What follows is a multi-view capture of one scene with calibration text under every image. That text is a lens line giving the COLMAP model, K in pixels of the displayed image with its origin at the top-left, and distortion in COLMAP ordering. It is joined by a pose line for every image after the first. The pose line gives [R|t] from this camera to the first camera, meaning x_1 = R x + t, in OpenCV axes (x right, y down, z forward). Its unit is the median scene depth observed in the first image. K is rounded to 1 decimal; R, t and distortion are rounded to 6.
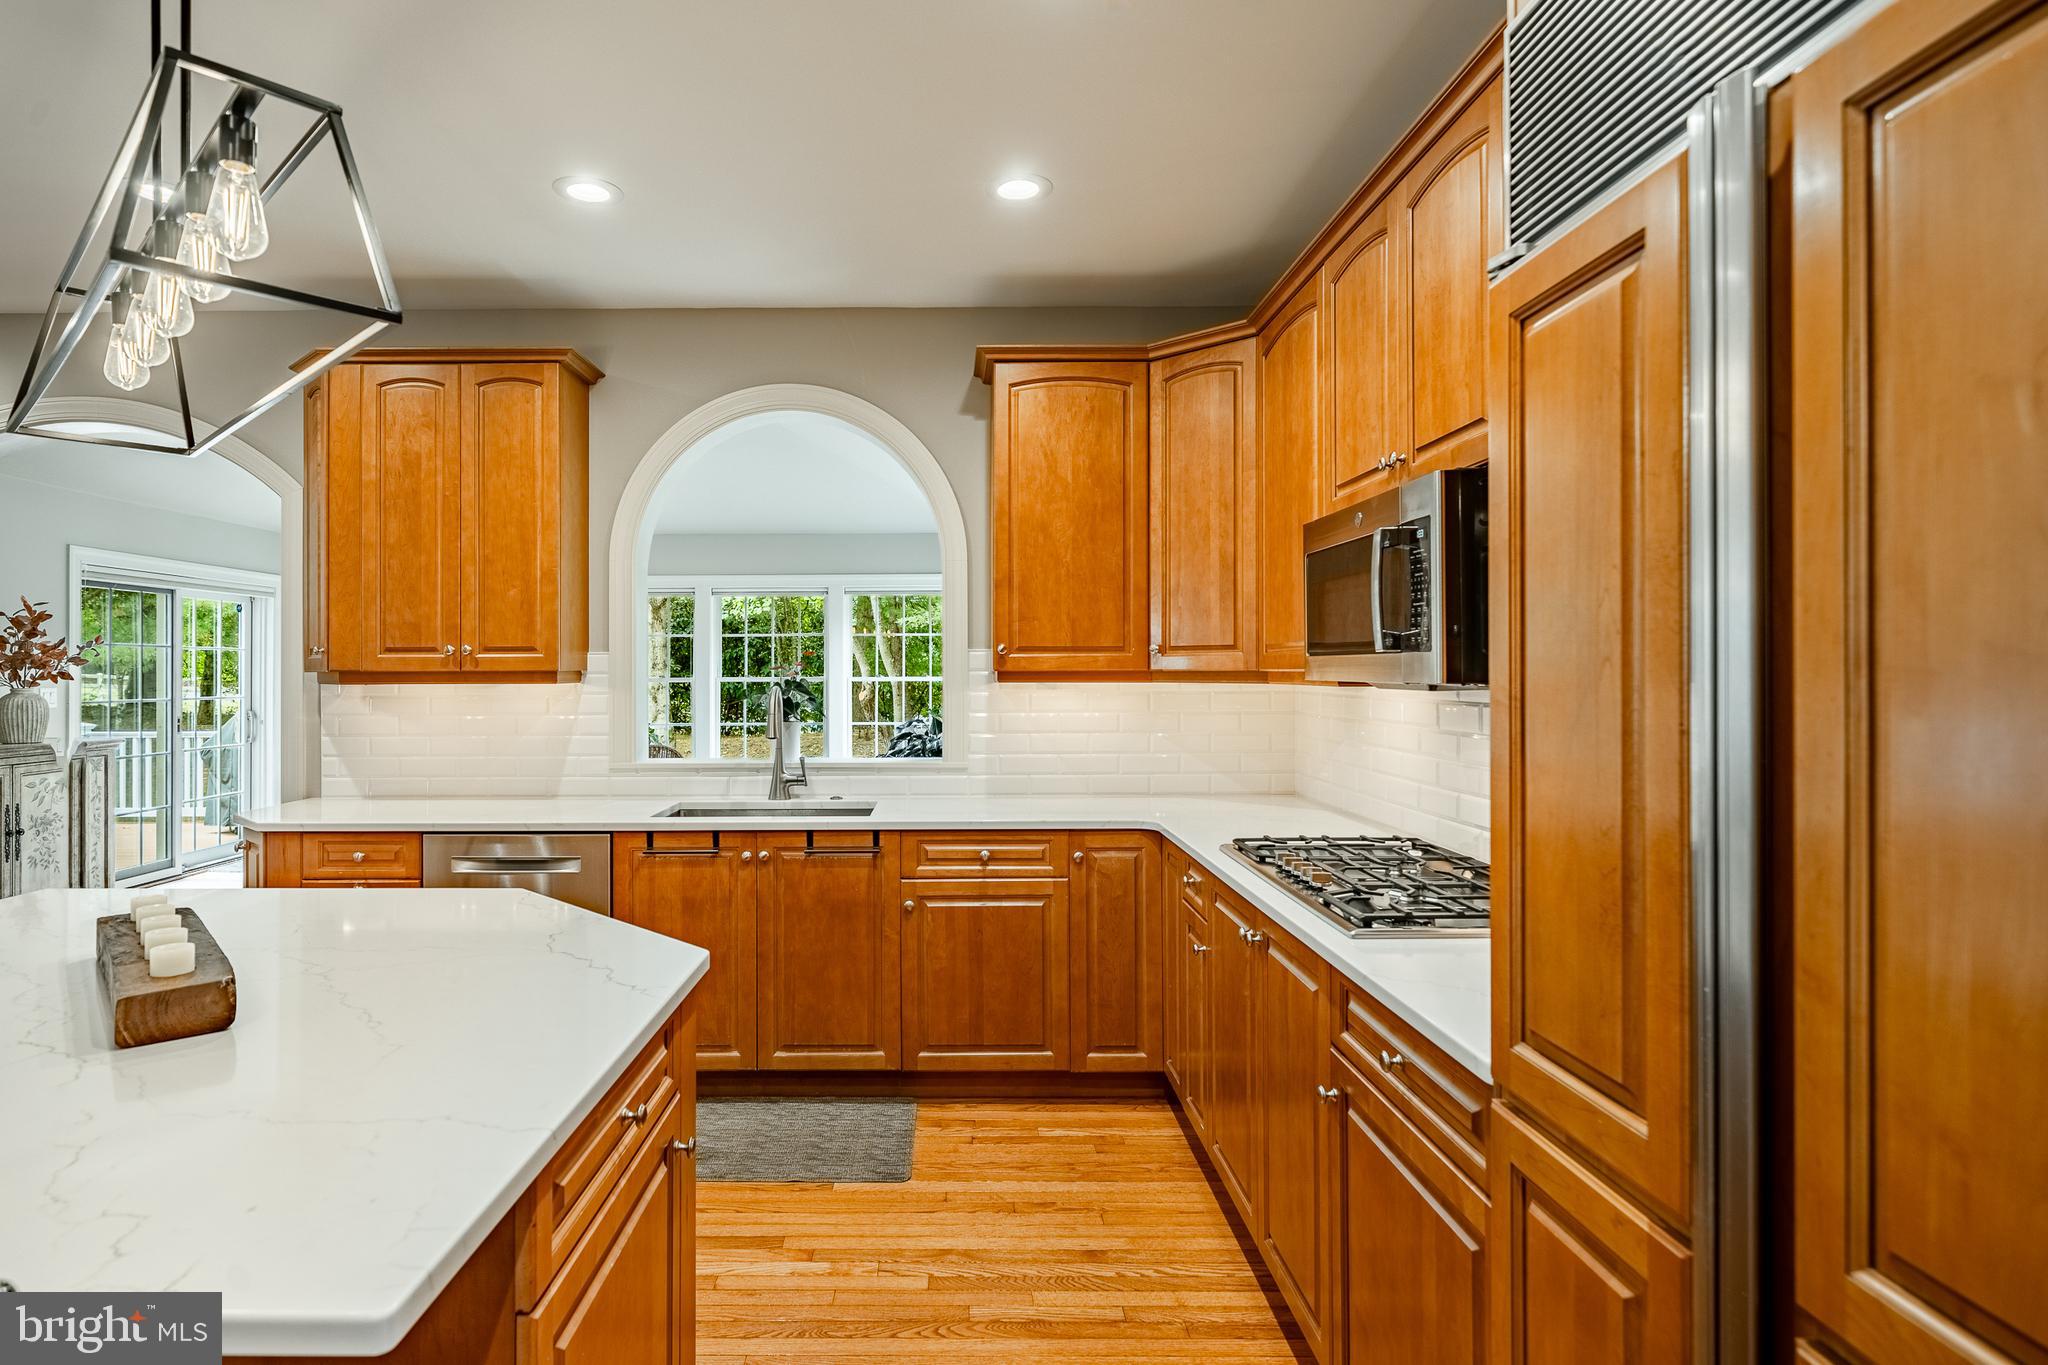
lens RADIAL K [[1086.4, 0, 965.2], [0, 1086.4, 666.4], [0, 0, 1]] dist [-0.003534, -0.000102]
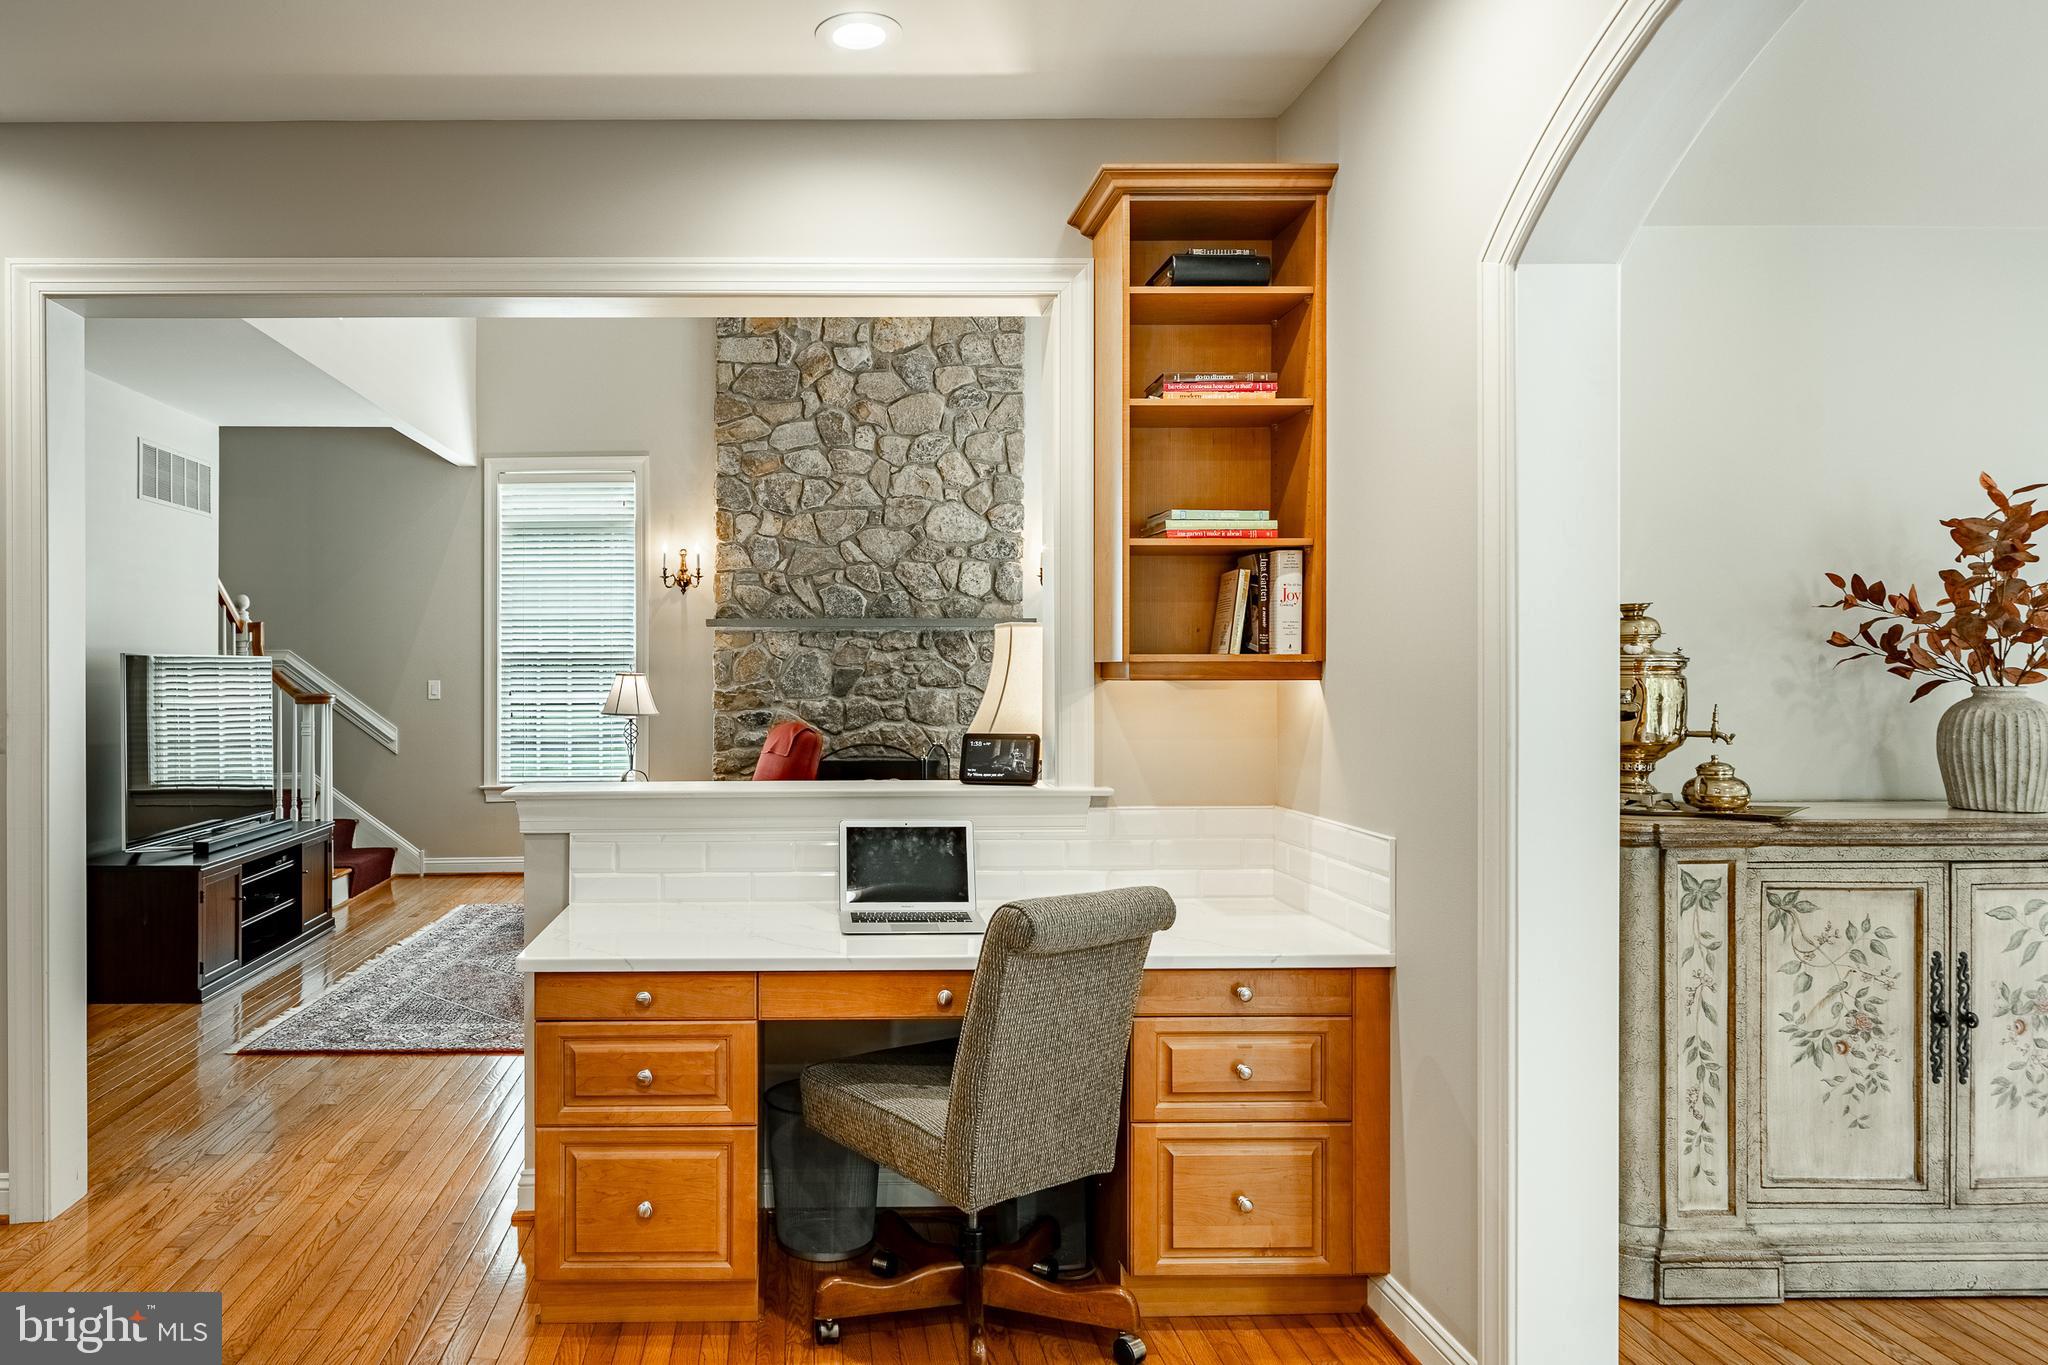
lens RADIAL K [[1301.5, 0, 820.7], [0, 1301.5, 676.6], [0, 0, 1]] dist [-0.001518, 0.001281]
pose [[0.021708, 0.007937, -0.999733, -0.363099], [0.007460, 0.999939, 0.008100, 0.008672], [0.999737, -0.007634, 0.021648, 0.529038]]
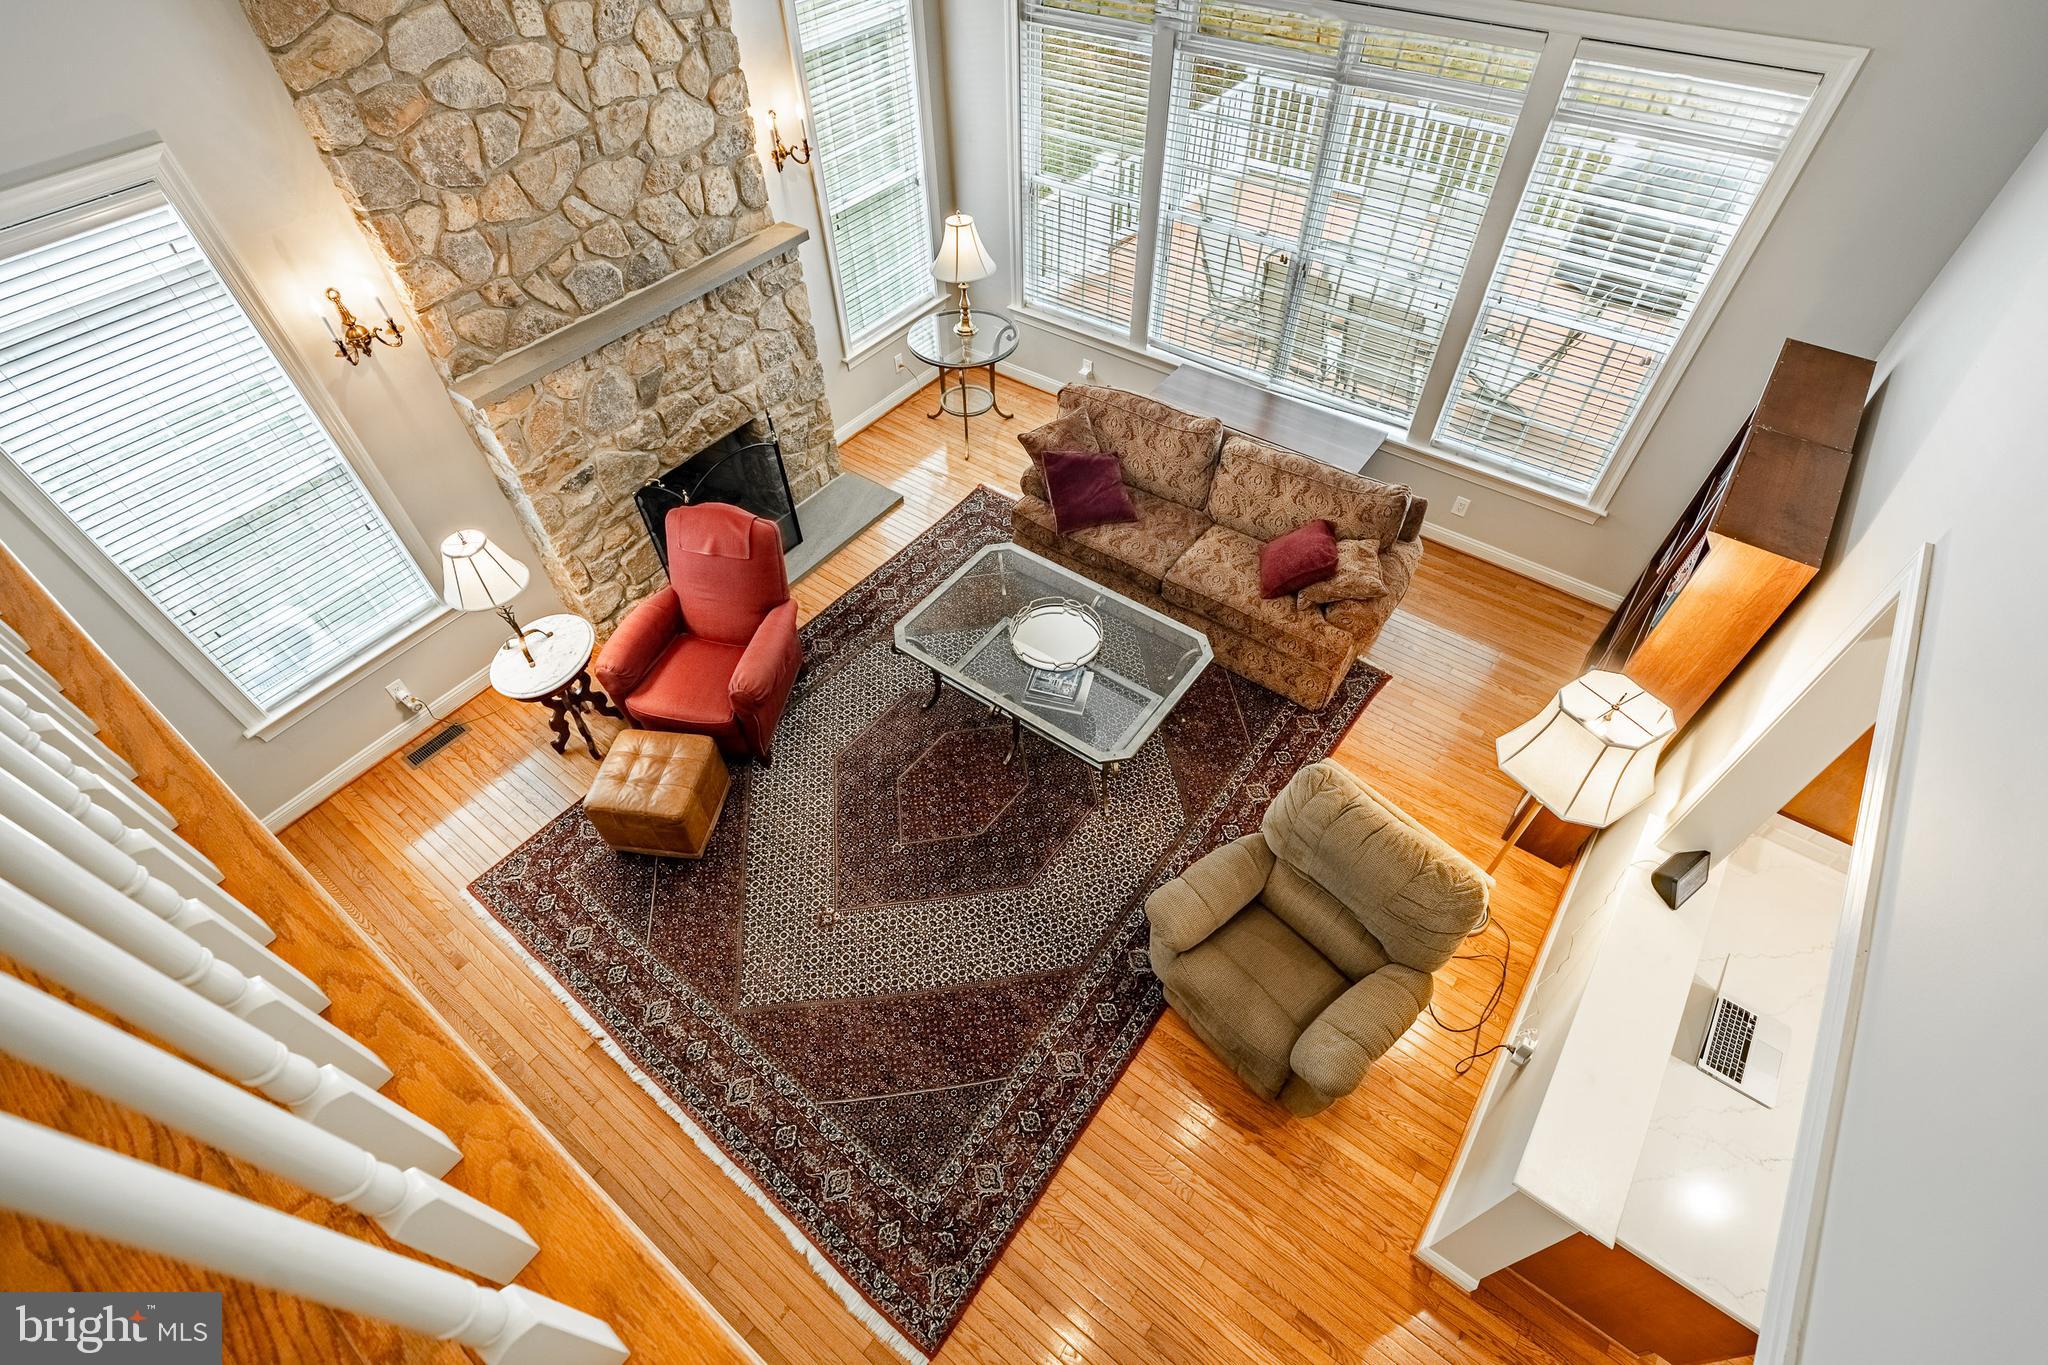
lens RADIAL K [[926.8, 0, 1024.0], [0, 926.8, 682.5], [0, 0, 1]] dist [0.002246, 0.000423]
pose [[0.803526, 0.446404, -0.393788, -1.122491], [0.009973, 0.651341, 0.758720, -0.469752], [0.595186, -0.613578, 0.518918, 0.161394]]
